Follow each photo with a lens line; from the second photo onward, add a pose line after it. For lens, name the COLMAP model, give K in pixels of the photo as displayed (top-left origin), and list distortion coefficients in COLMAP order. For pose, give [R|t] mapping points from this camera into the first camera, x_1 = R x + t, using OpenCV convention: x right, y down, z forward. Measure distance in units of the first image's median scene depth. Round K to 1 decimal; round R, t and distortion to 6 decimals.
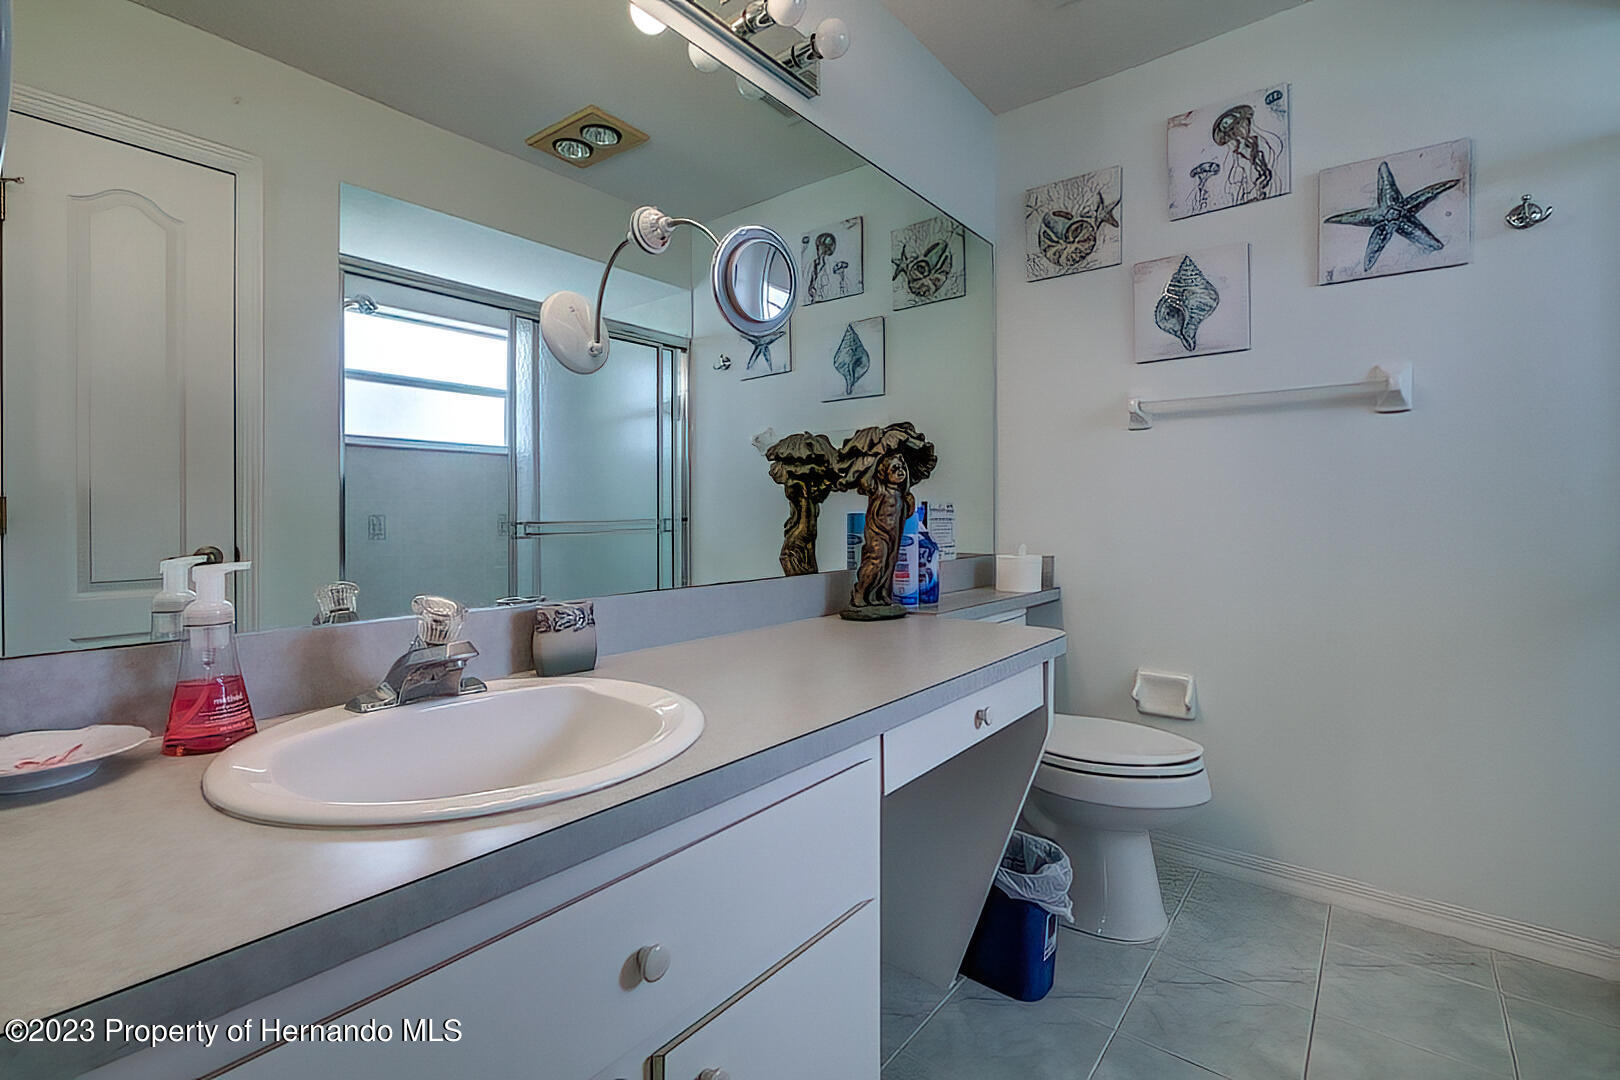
lens RADIAL K [[712.4, 0, 805.5], [0, 712.4, 518.0], [0, 0, 1]] dist [-0.019741, 0.000378]
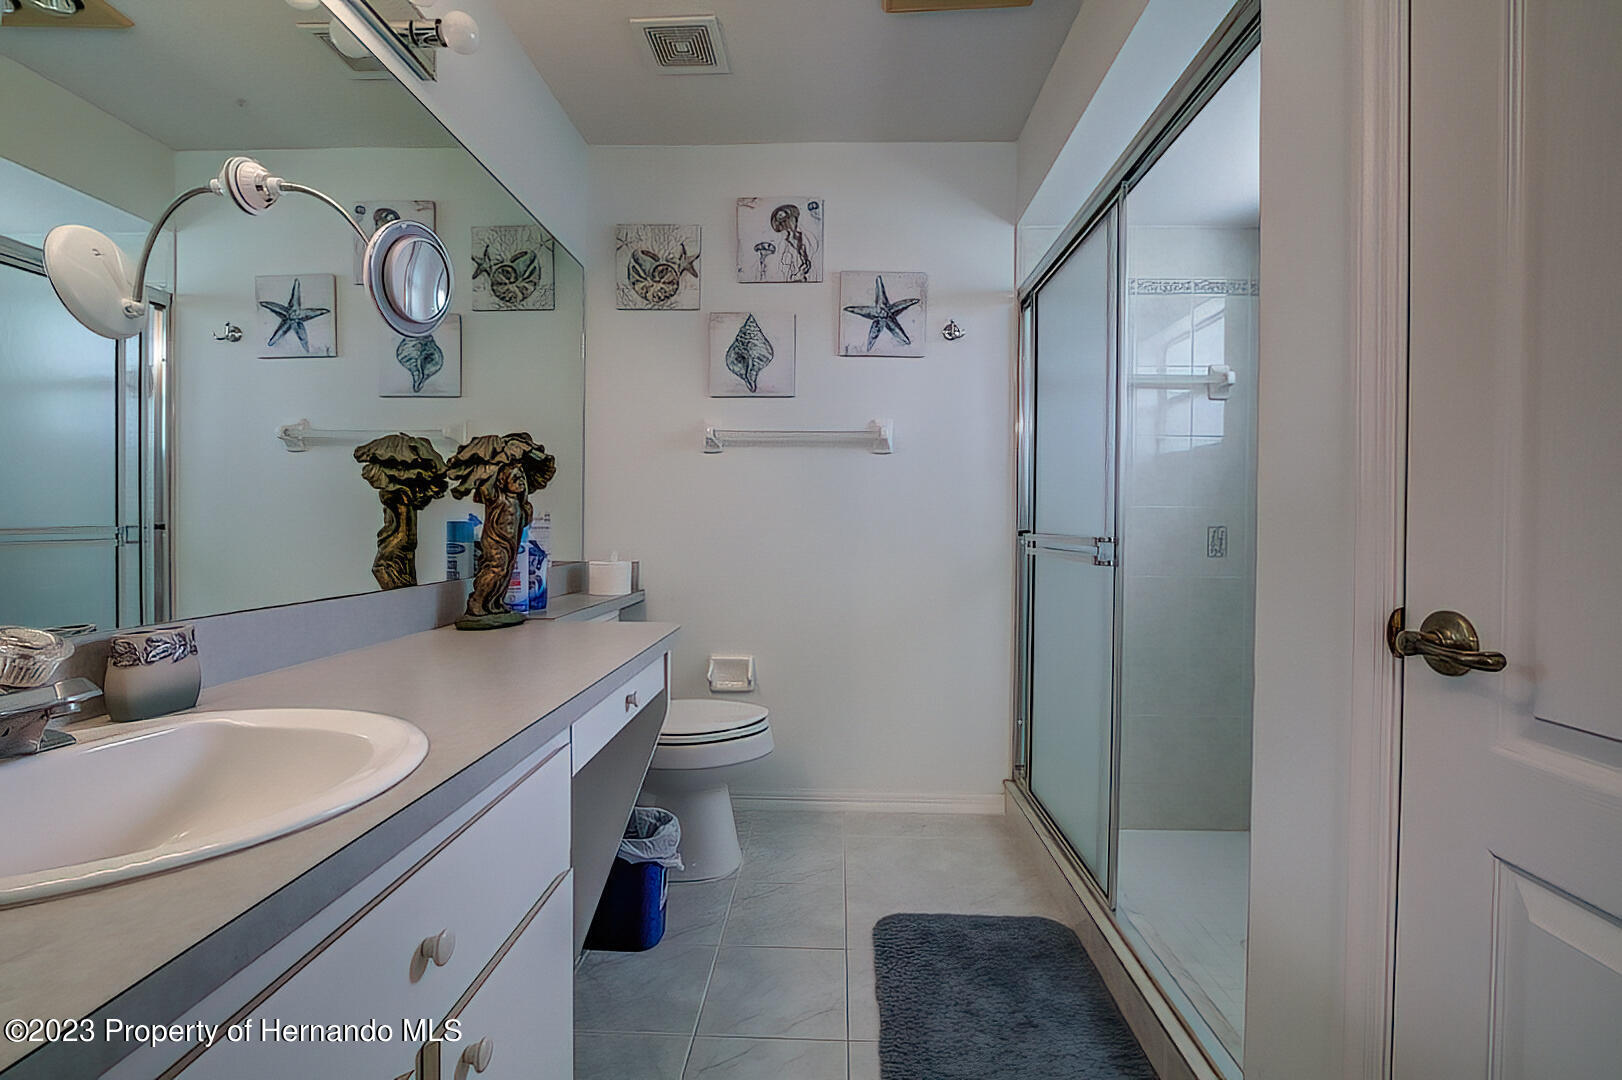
lens RADIAL K [[725.9, 0, 798.7], [0, 725.9, 534.6], [0, 0, 1]] dist [-0.024268, 0.000853]
pose [[0.798988, -0.001264, 0.601346, -0.172294], [-0.004800, 0.999953, 0.008479, 0.000767], [-0.601328, -0.009661, 0.798944, -0.067854]]
